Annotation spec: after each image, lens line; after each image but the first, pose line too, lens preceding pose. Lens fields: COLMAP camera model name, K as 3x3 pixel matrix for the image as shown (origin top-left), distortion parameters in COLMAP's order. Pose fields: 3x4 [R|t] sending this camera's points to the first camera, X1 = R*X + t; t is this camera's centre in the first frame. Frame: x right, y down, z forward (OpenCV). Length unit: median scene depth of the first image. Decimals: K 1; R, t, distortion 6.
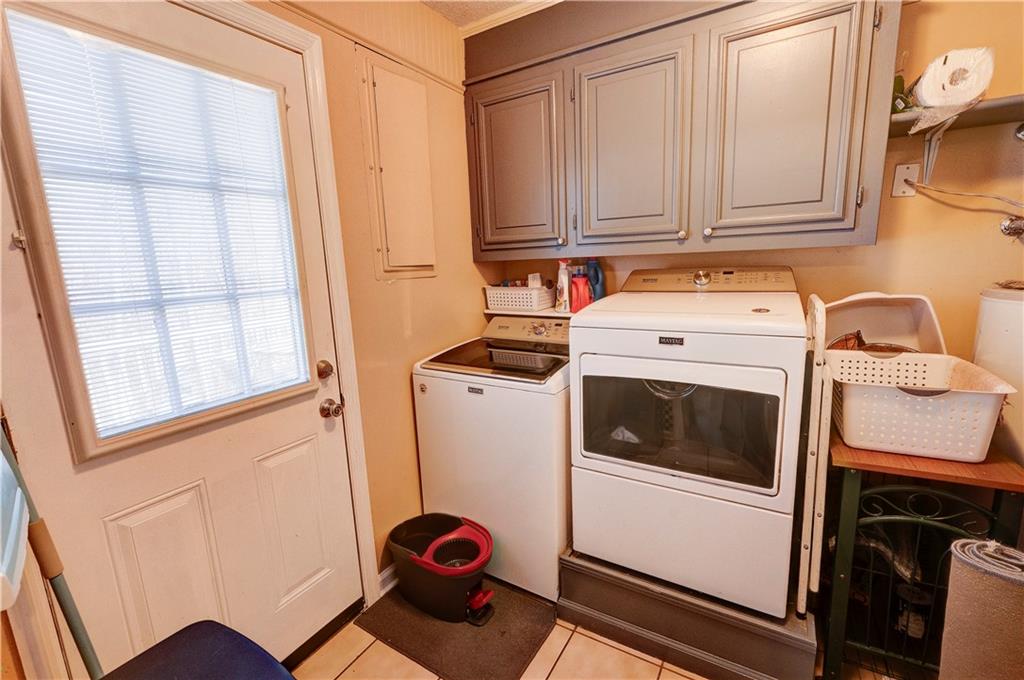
lens RADIAL K [[448.4, 0, 510.6], [0, 448.4, 341.7], [0, 0, 1]] dist [-0.003033, 0.000700]
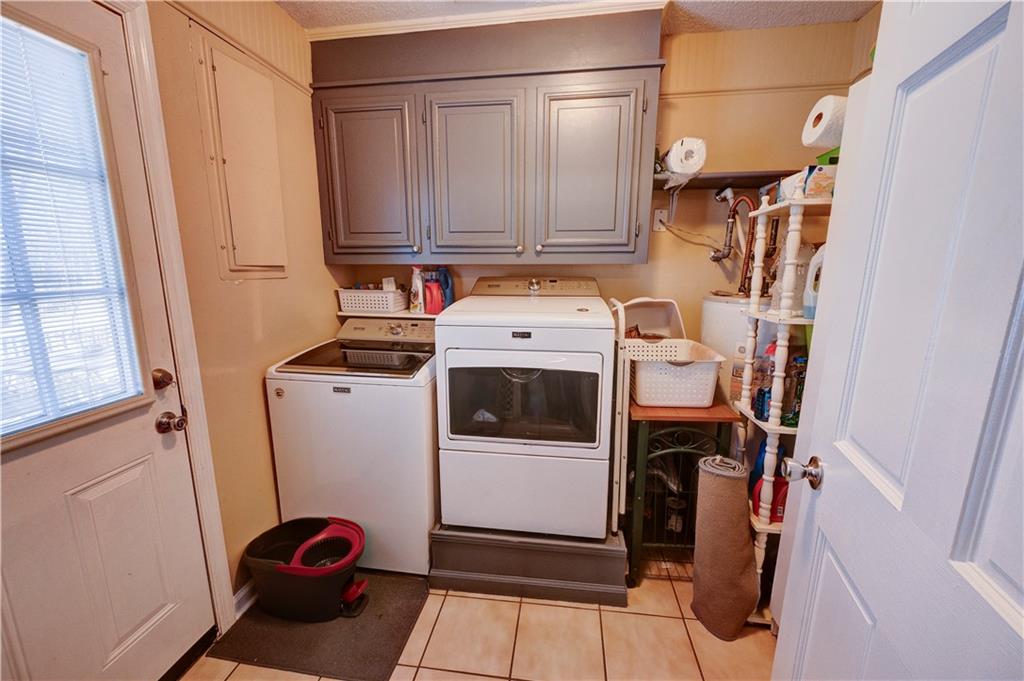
lens RADIAL K [[411.1, 0, 510.8], [0, 411.1, 342.4], [0, 0, 1]] dist [-0.002523, -0.000160]
pose [[0.914024, -0.035494, 0.404105, -0.106206], [0.036063, 0.999330, 0.006205, 0.009037], [-0.404055, 0.008902, 0.914692, -0.019201]]
